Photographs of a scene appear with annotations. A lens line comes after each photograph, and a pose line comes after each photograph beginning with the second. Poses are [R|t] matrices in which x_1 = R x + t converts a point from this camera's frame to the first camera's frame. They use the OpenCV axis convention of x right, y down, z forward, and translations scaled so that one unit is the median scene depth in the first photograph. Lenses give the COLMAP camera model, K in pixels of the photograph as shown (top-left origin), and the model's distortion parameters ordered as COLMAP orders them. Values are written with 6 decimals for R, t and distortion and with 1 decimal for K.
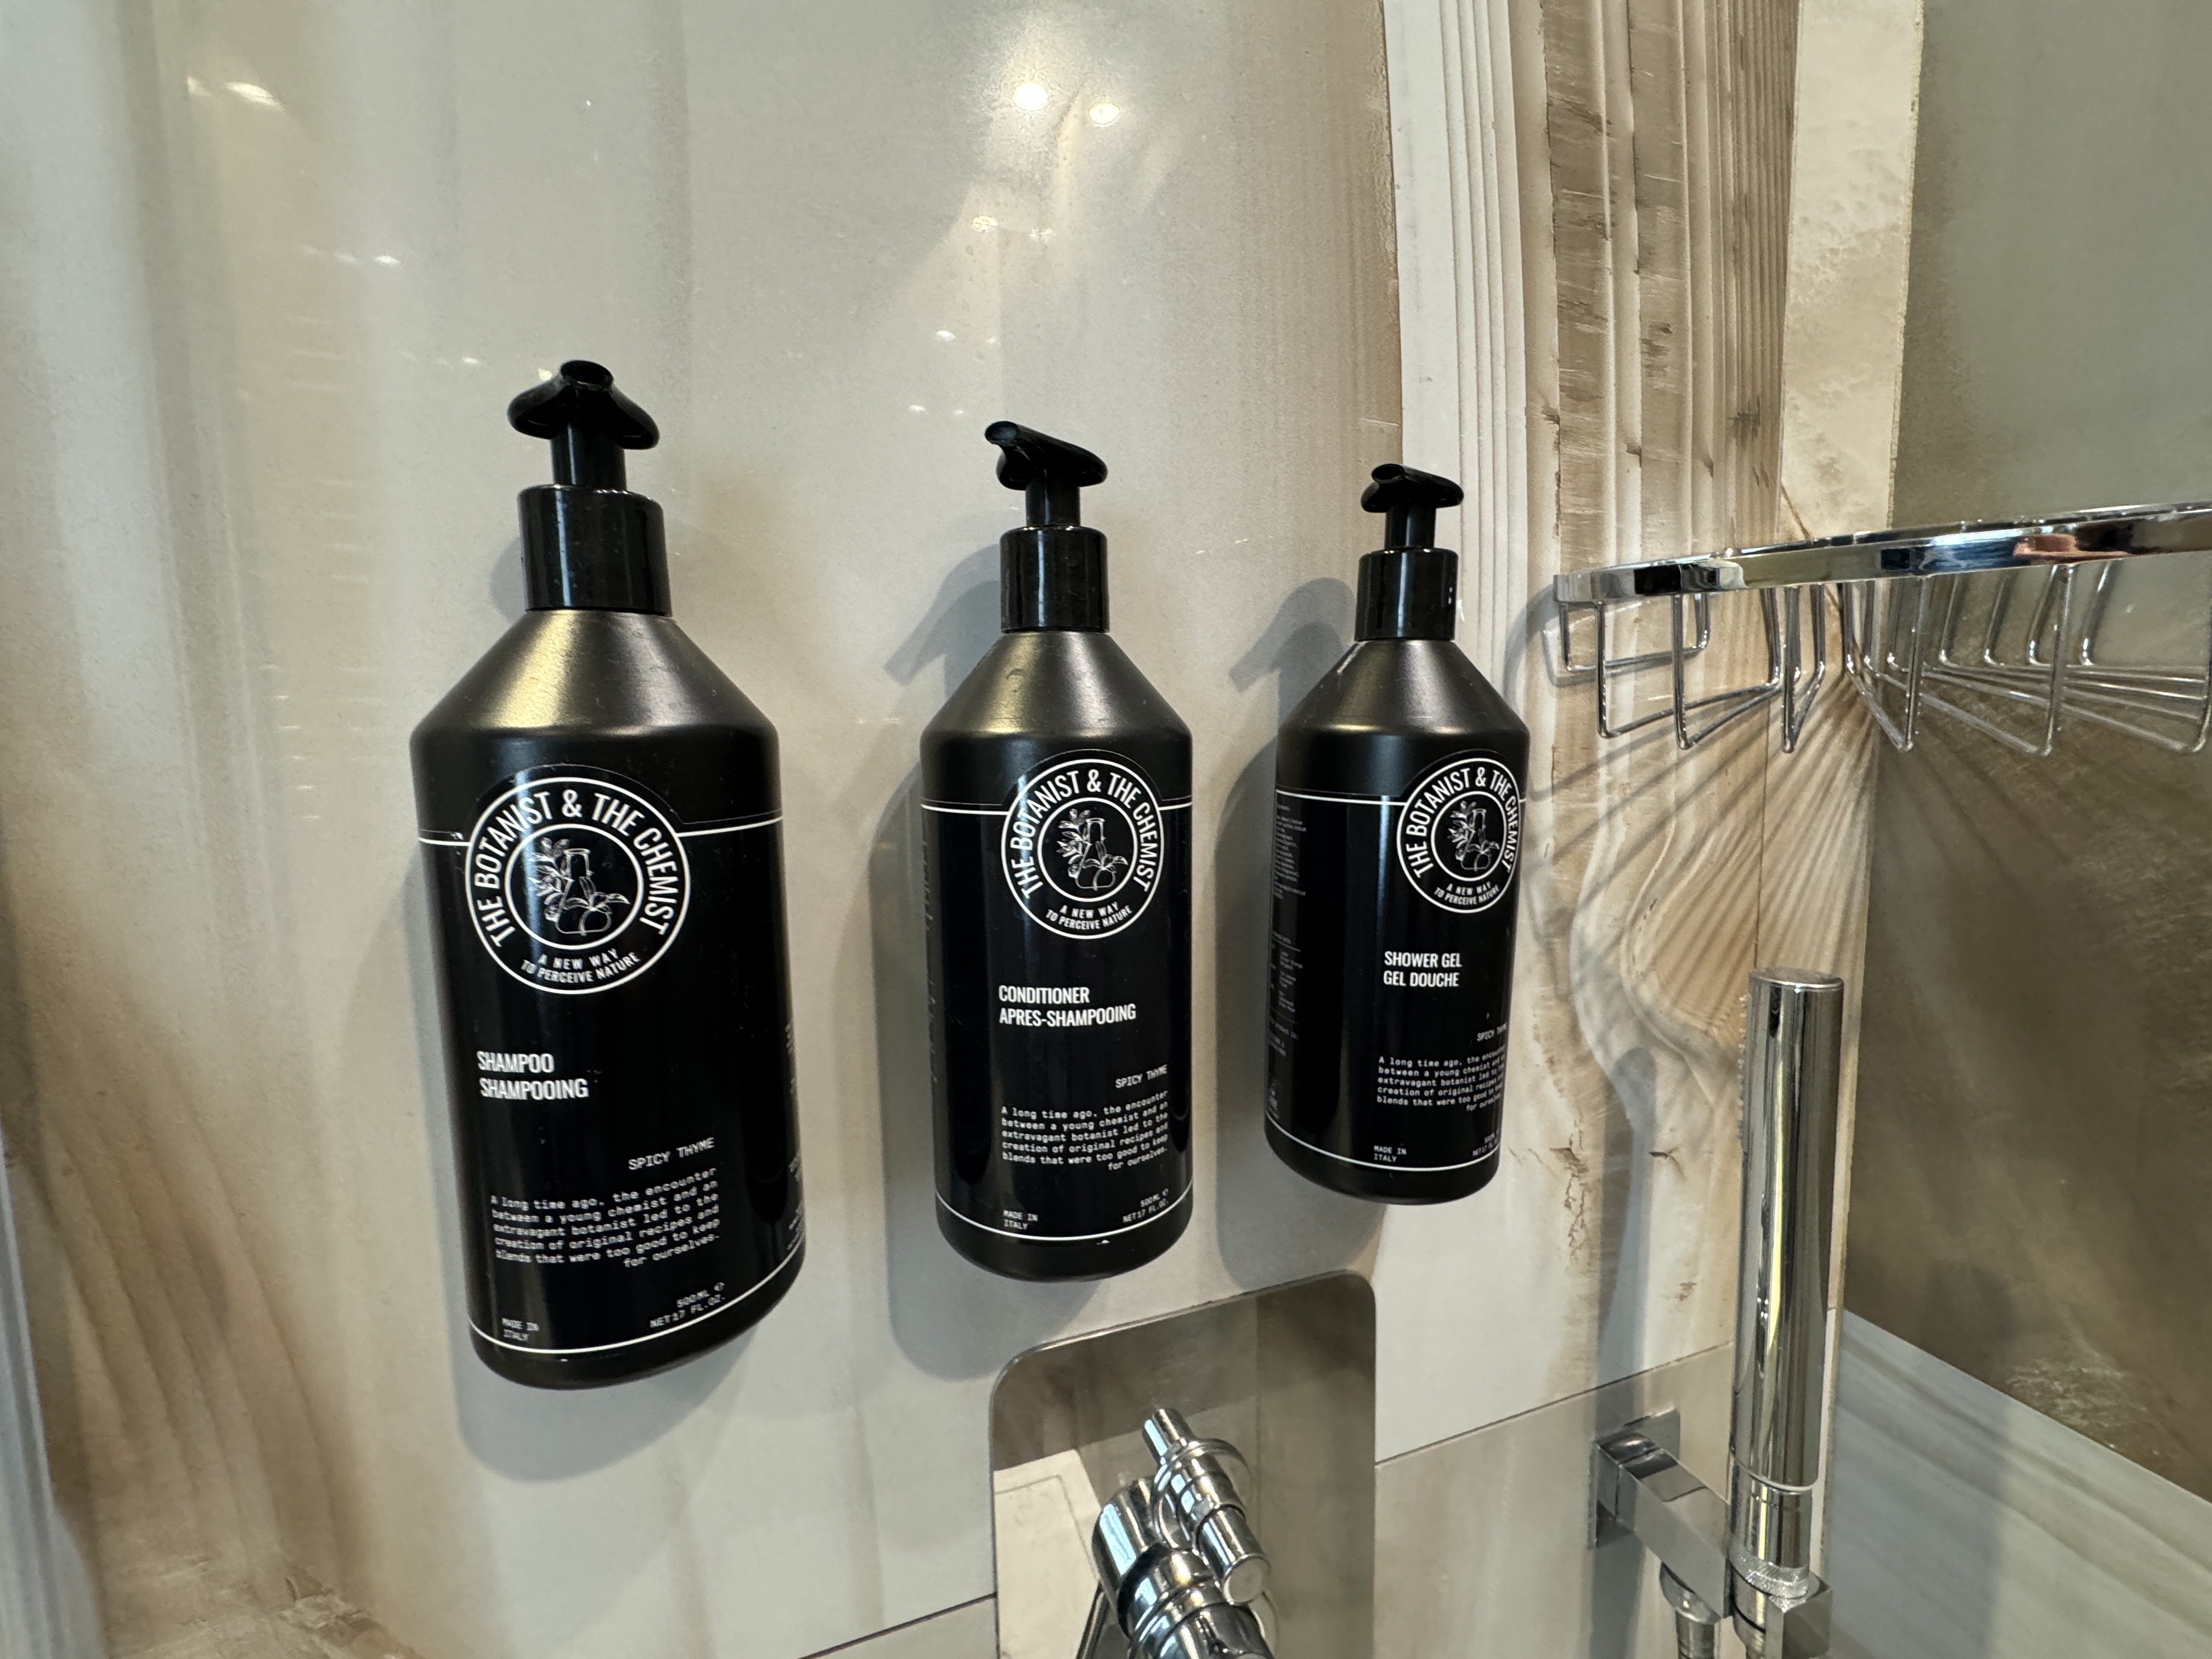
lens RADIAL K [[883.5, 0, 1104.2], [0, 883.5, 825.8], [0, 0, 1]] dist [-0.002834, 0.000435]
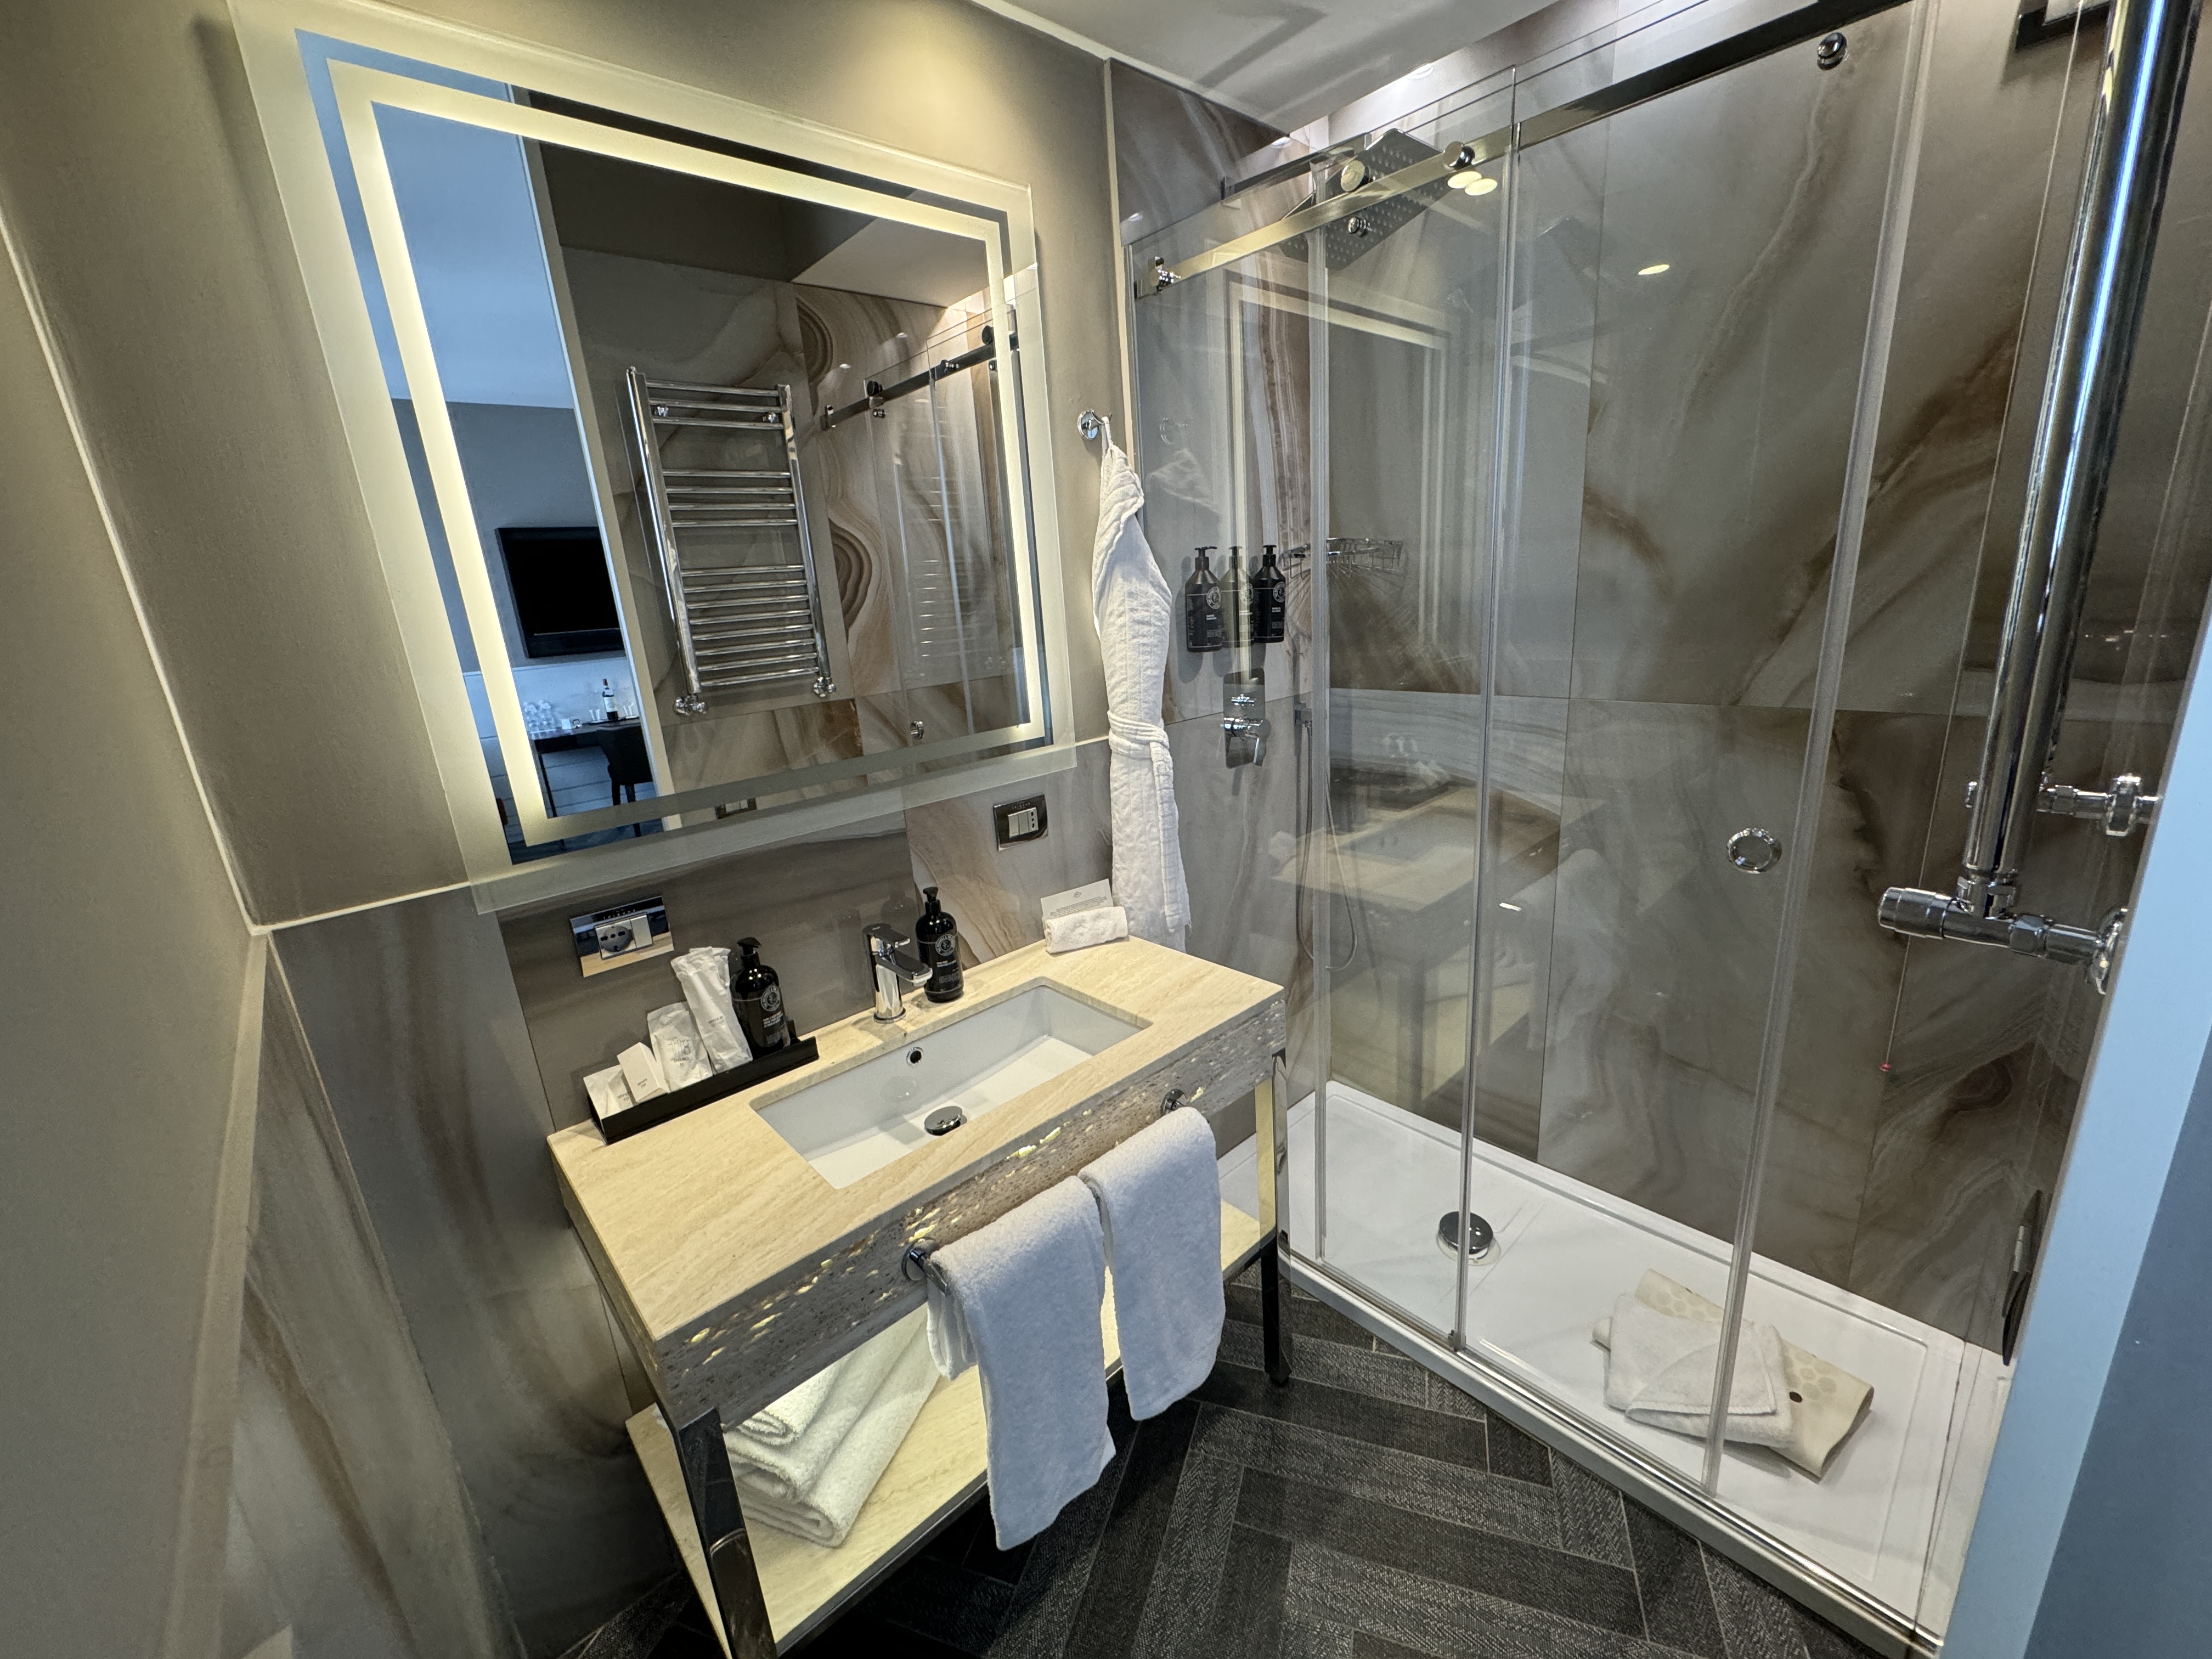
lens RADIAL K [[883.5, 0, 1104.2], [0, 883.5, 825.8], [0, 0, 1]] dist [-0.002834, 0.000435]
pose [[0.920612, -0.149873, 0.360570, -3.264376], [0.089673, 0.979875, 0.178338, 0.393495], [-0.380042, -0.131847, 0.915524, -4.597838]]
